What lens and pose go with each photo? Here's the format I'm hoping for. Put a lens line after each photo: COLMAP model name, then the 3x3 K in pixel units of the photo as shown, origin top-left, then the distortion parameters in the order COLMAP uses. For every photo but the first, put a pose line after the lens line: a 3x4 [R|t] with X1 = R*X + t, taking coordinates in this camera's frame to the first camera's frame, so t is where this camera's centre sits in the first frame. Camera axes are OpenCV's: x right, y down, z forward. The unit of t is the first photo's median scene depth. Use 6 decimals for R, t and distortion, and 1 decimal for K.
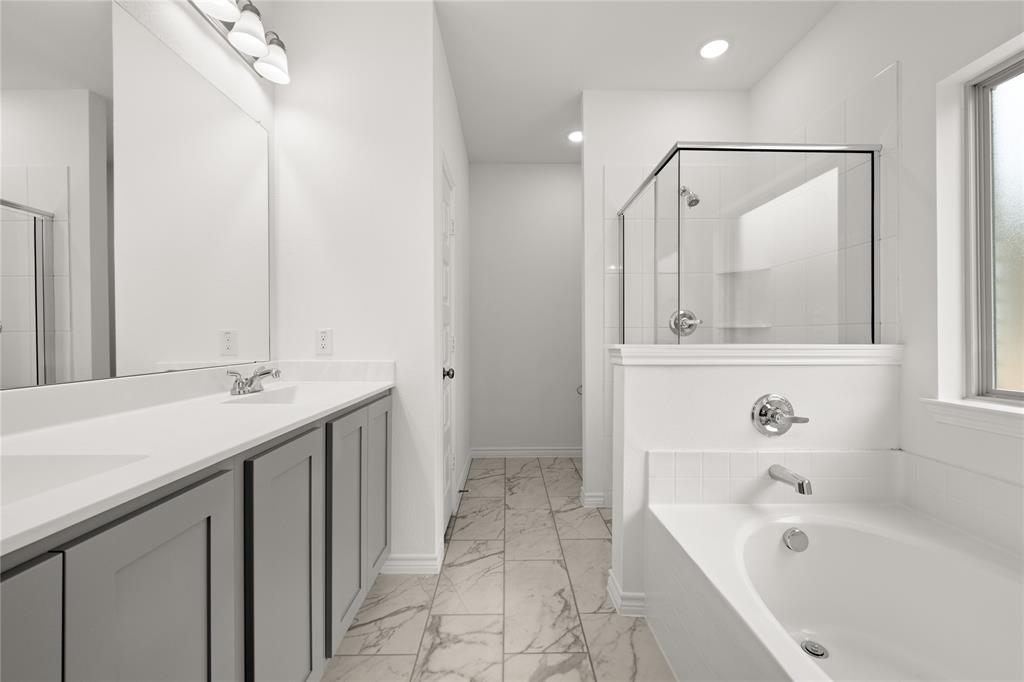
lens RADIAL K [[406.9, 0, 524.1], [0, 406.9, 340.2], [0, 0, 1]] dist [0.004579, 0.000473]
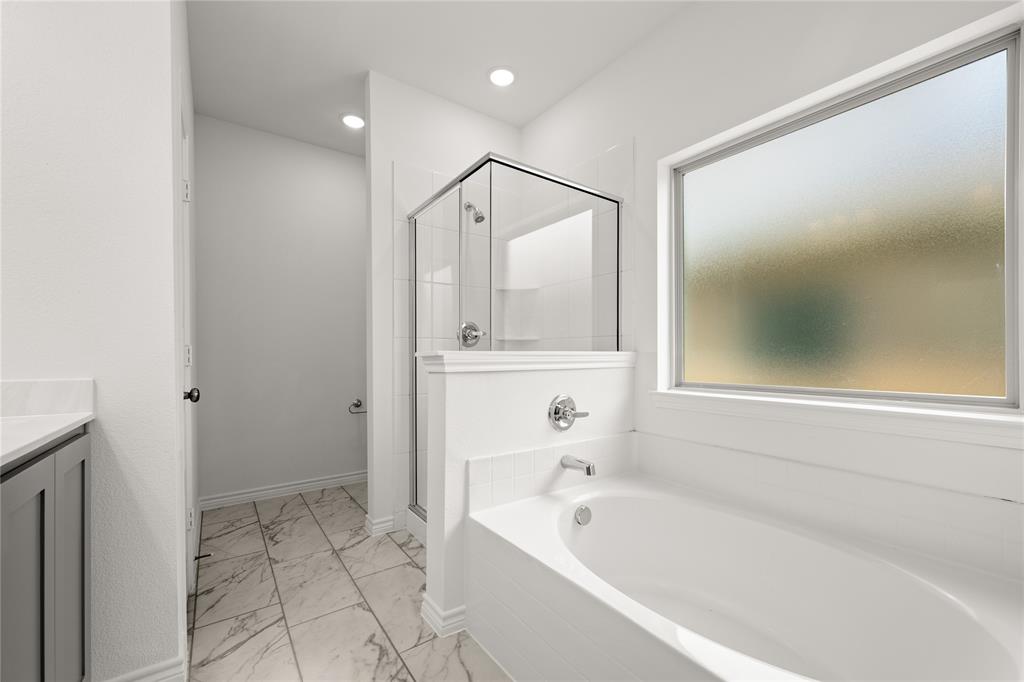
lens RADIAL K [[406.9, 0, 482.9], [0, 406.9, 362.5], [0, 0, 1]] dist [0.004579, 0.000473]
pose [[0.827788, -0.009354, 0.560963, -0.198046], [0.008204, 0.999956, 0.004567, 0.030967], [-0.560981, 0.000822, 0.827829, 0.153624]]
